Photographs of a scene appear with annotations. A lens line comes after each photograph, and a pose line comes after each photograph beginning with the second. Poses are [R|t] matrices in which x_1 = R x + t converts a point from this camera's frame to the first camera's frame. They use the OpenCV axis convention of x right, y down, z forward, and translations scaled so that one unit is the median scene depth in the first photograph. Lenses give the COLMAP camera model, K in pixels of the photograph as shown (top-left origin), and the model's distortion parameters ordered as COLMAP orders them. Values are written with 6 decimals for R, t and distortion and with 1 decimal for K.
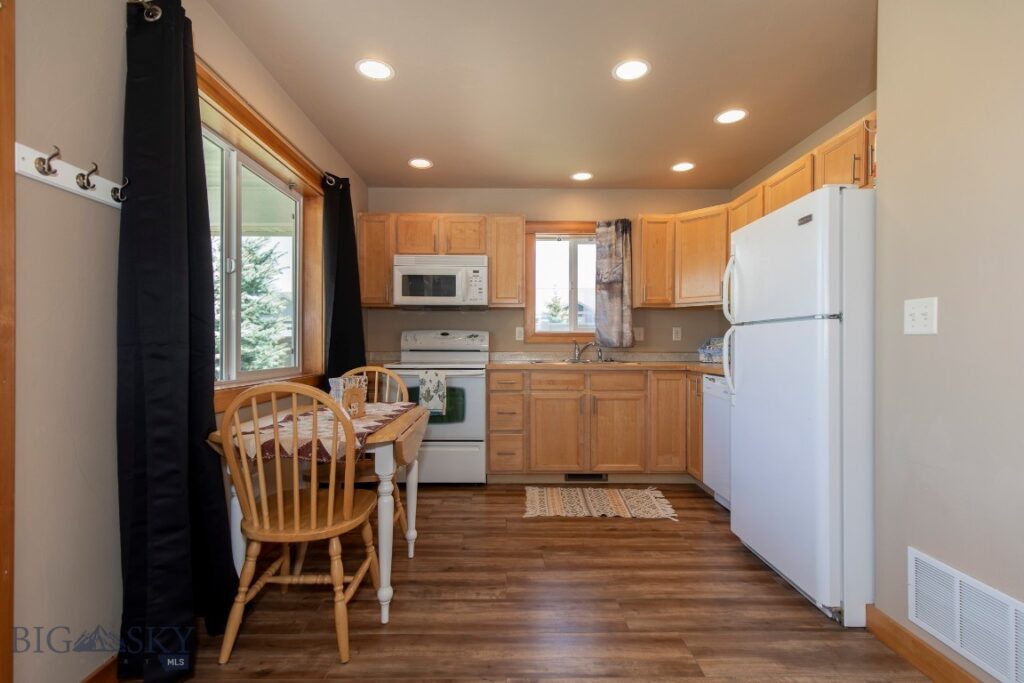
lens RADIAL K [[462.7, 0, 516.4], [0, 462.7, 344.5], [0, 0, 1]] dist [0.007786, -0.002117]
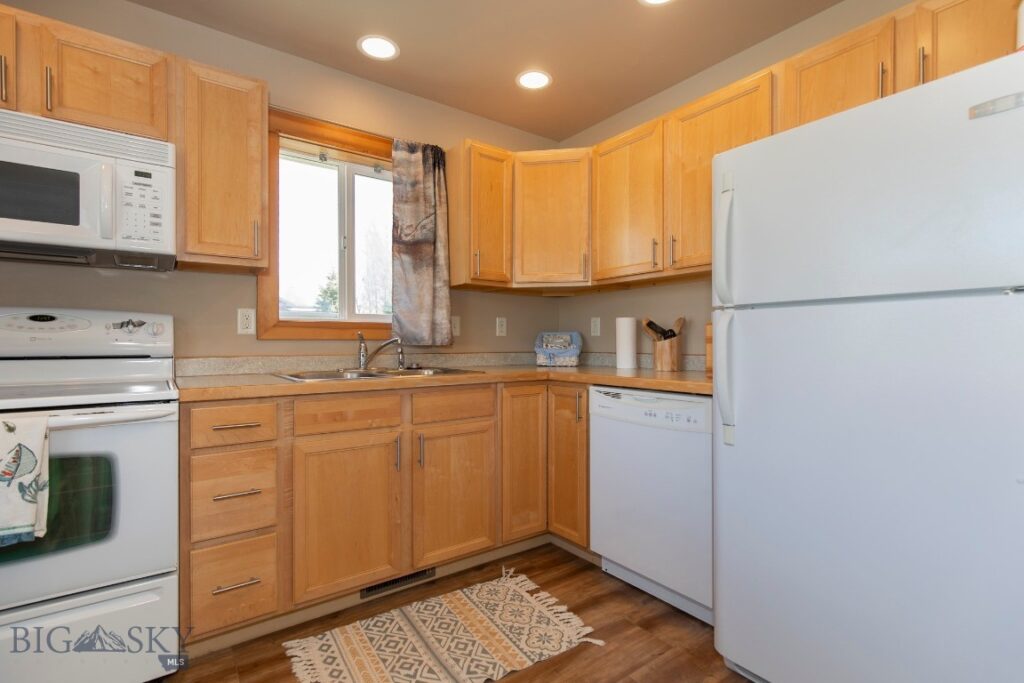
lens RADIAL K [[462.7, 0, 511.3], [0, 462.7, 341.9], [0, 0, 1]] dist [0.007786, -0.002117]
pose [[0.805940, -0.003222, 0.591989, -0.070139], [0.001800, 0.999994, 0.002992, -0.001408], [-0.591995, -0.001346, 0.805941, 0.462581]]
